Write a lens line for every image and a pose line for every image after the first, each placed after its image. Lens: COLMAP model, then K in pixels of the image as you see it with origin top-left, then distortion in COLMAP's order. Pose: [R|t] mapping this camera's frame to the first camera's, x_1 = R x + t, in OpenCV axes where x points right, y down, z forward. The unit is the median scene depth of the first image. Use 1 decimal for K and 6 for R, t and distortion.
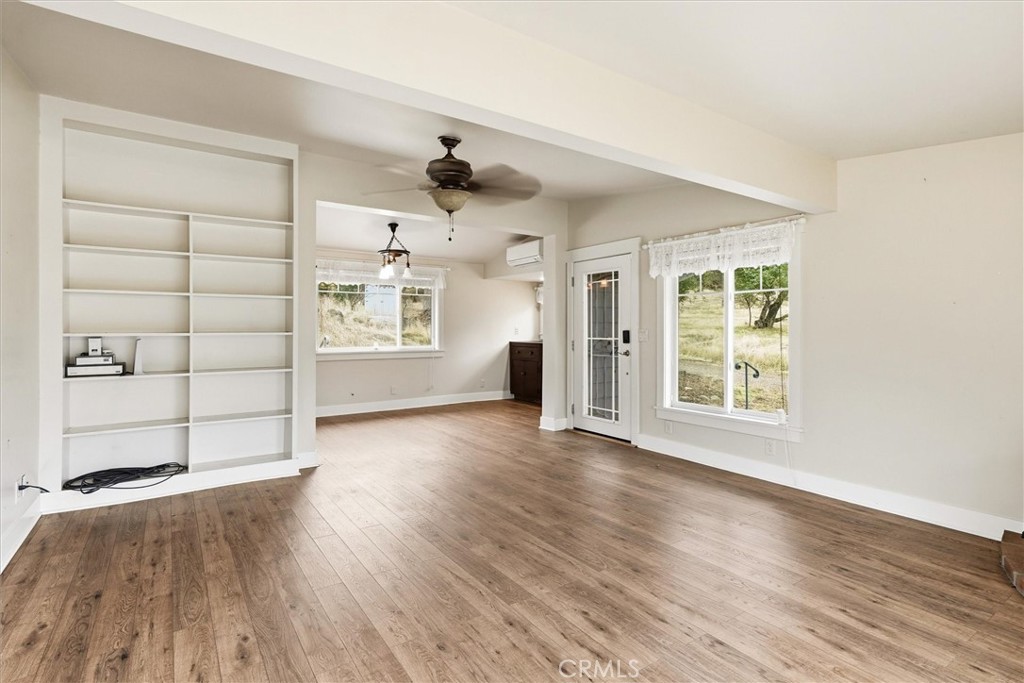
lens RADIAL K [[512.1, 0, 515.2], [0, 512.1, 340.7], [0, 0, 1]] dist [-0.002789, 0.000466]
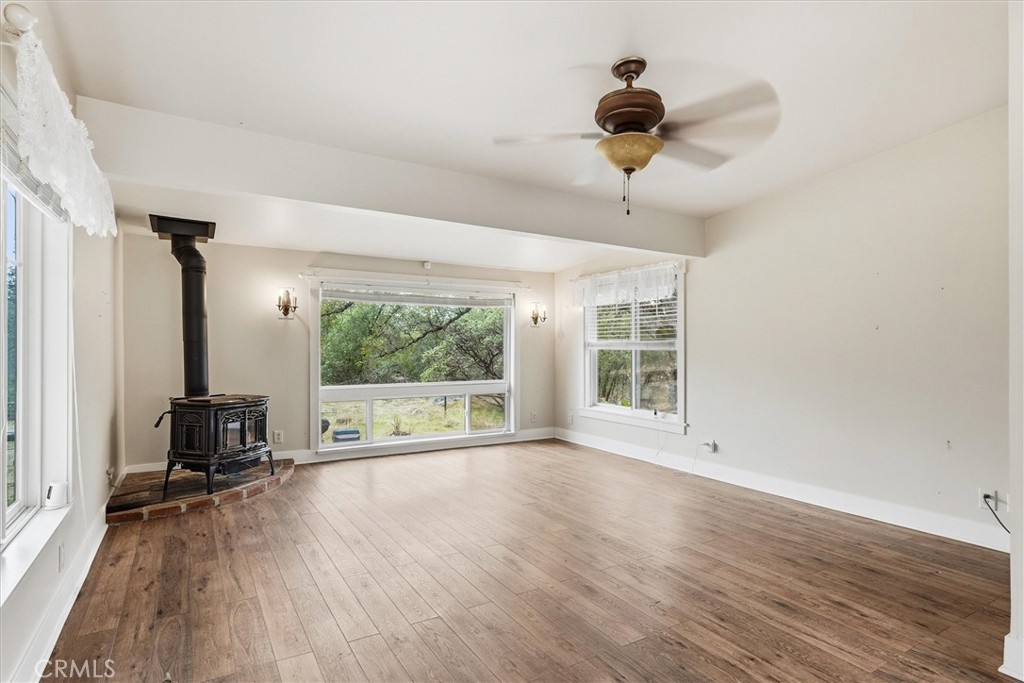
lens RADIAL K [[530.9, 0, 512.0], [0, 530.9, 341.5], [0, 0, 1]] dist [-0.001607, 0.000254]
pose [[-0.998444, -0.008734, 0.055075, -0.010504], [-0.008274, 0.999929, 0.008584, -0.023265], [-0.055146, 0.008115, -0.998445, 1.193789]]
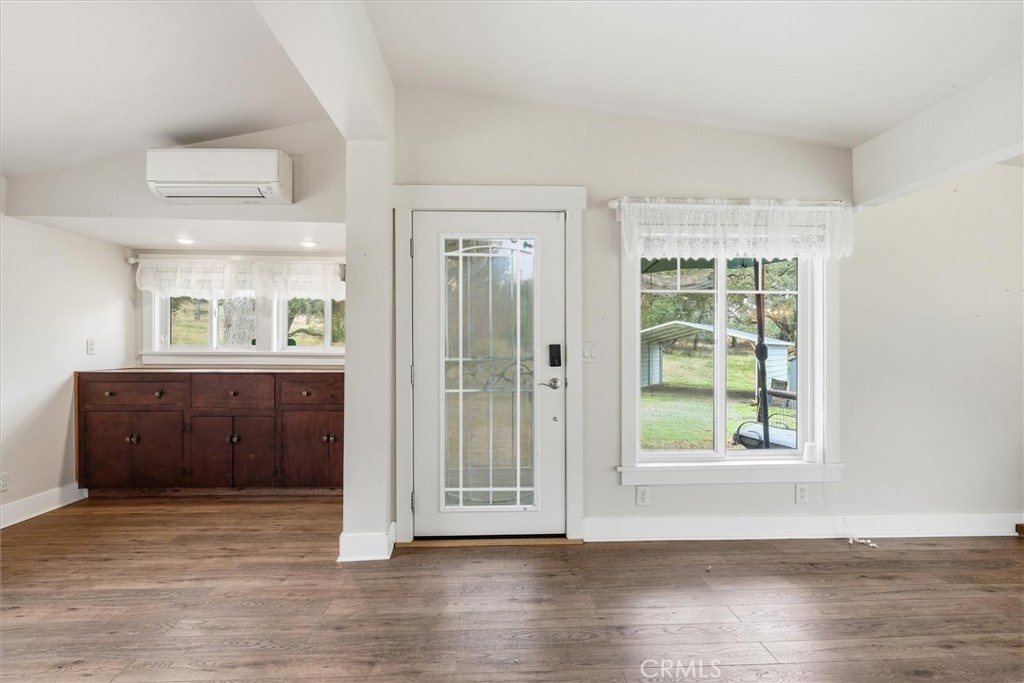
lens RADIAL K [[480.6, 0, 510.0], [0, 480.6, 346.2], [0, 0, 1]] dist [-0.003312, 0.001109]
pose [[0.526649, -0.002958, 0.850077, -0.273334], [0.020234, 0.999754, -0.009057, -0.014007], [-0.849842, 0.021970, 0.526580, 0.765803]]
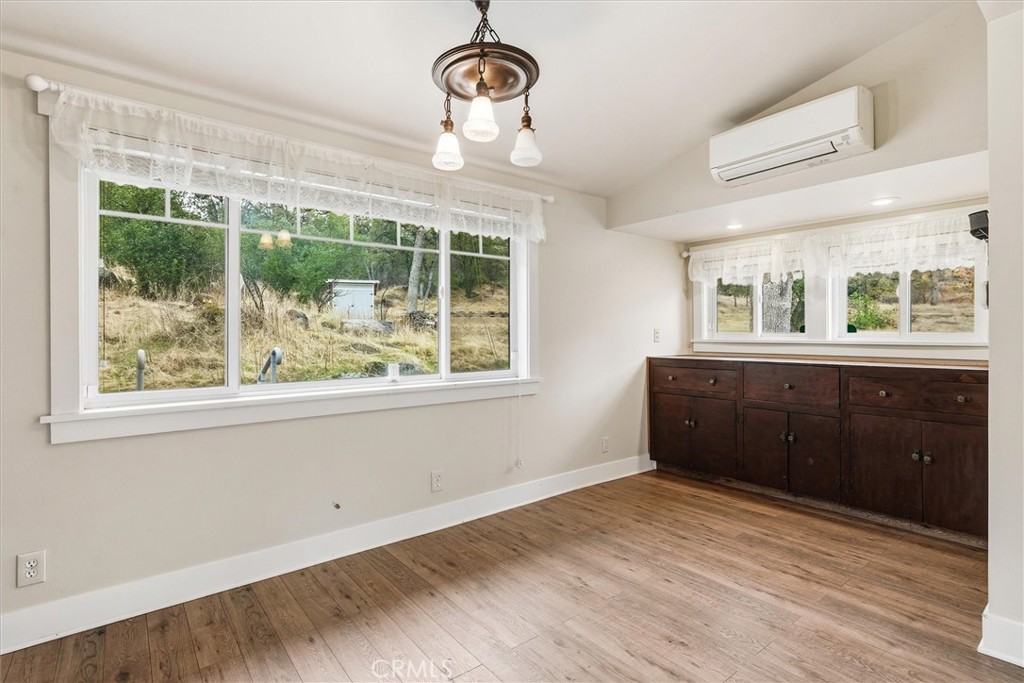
lens RADIAL K [[499.9, 0, 514.3], [0, 499.9, 334.5], [0, 0, 1]] dist [-0.006162, 0.000419]
pose [[0.997524, -0.008946, 0.069757, -0.291239], [0.010762, 0.999612, -0.025700, -0.014480], [-0.069500, 0.026387, 0.997233, 0.855172]]
